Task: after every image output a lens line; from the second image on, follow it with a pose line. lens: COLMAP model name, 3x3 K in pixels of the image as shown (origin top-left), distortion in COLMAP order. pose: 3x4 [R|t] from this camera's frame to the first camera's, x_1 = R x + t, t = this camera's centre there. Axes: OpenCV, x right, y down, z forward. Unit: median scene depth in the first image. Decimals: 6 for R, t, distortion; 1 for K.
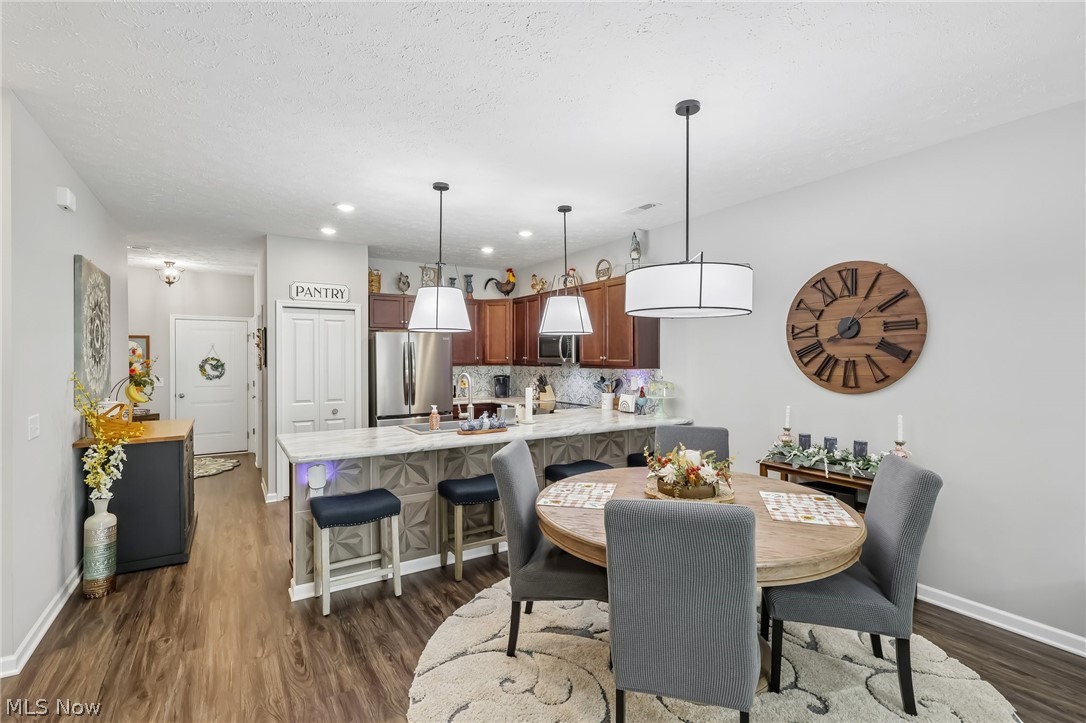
lens RADIAL K [[506.3, 0, 545.5], [0, 506.3, 356.4], [0, 0, 1]] dist [-0.001391, -0.000190]
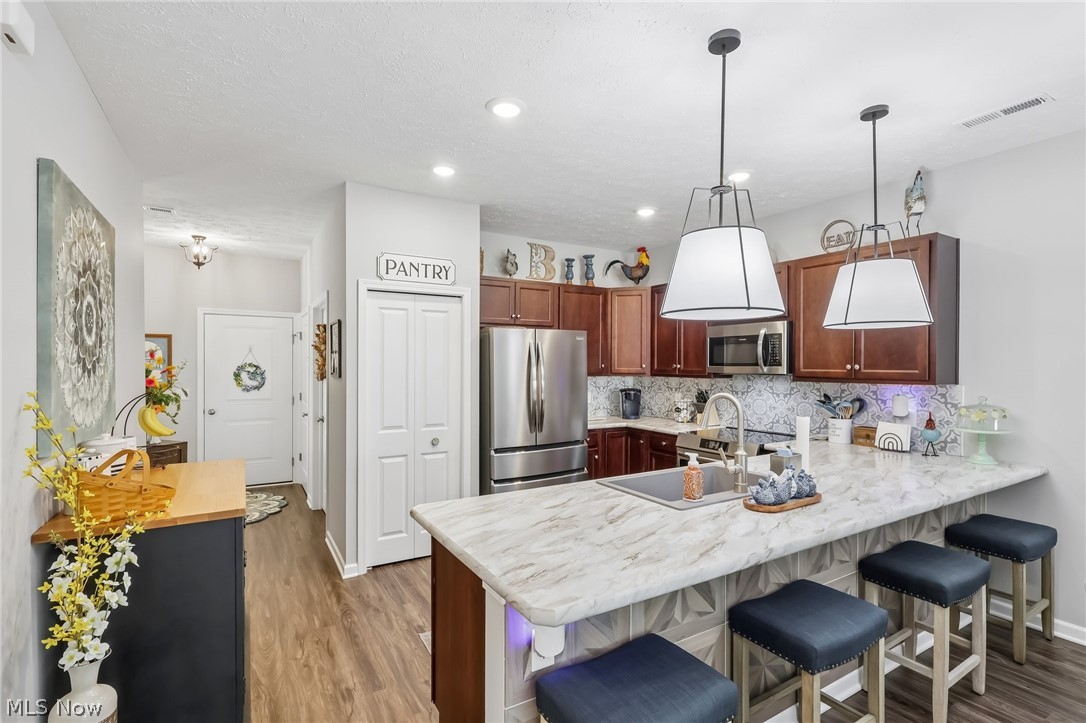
lens RADIAL K [[506.6, 0, 543.0], [0, 506.6, 364.8], [0, 0, 1]] dist [-0.000546, -0.000098]
pose [[0.999683, 0.005365, -0.024619, -0.260800], [-0.005311, 0.999983, 0.002234, 0.000767], [0.024630, -0.002103, 0.999694, 0.318827]]
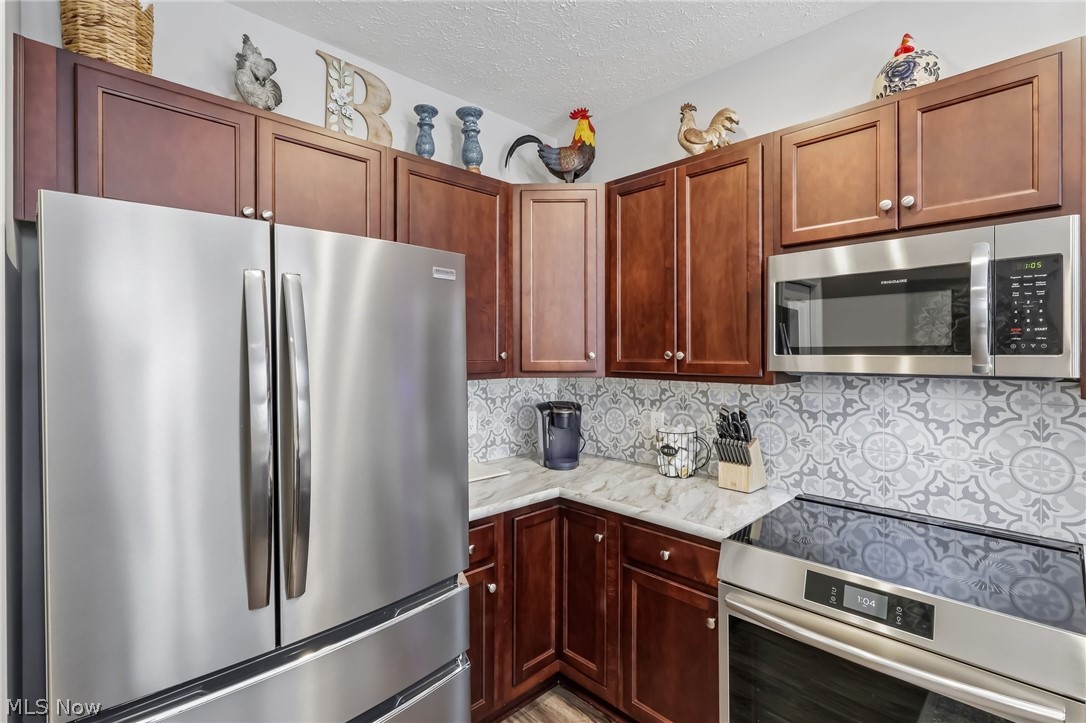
lens RADIAL K [[506.3, 0, 545.5], [0, 506.3, 356.4], [0, 0, 1]] dist [-0.001391, -0.000190]
pose [[0.977626, -0.000581, 0.210349, -0.225841], [-0.001073, 0.999969, 0.007750, 0.001952], [-0.210347, -0.007802, 0.977596, 0.853857]]
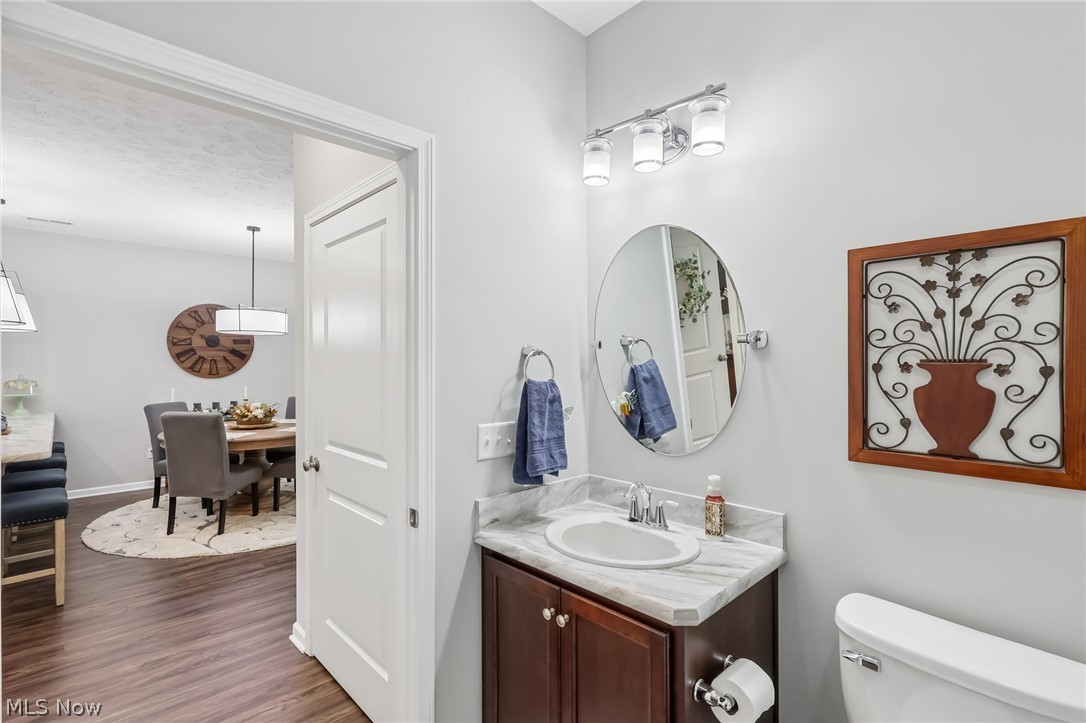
lens RADIAL K [[506.6, 0, 543.0], [0, 506.6, 364.8], [0, 0, 1]] dist [-0.000546, -0.000098]
pose [[-0.199453, -0.002963, 0.979903, -0.872621], [0.001855, 0.999992, 0.003402, 0.014505], [-0.979906, 0.002497, -0.199446, 0.136322]]
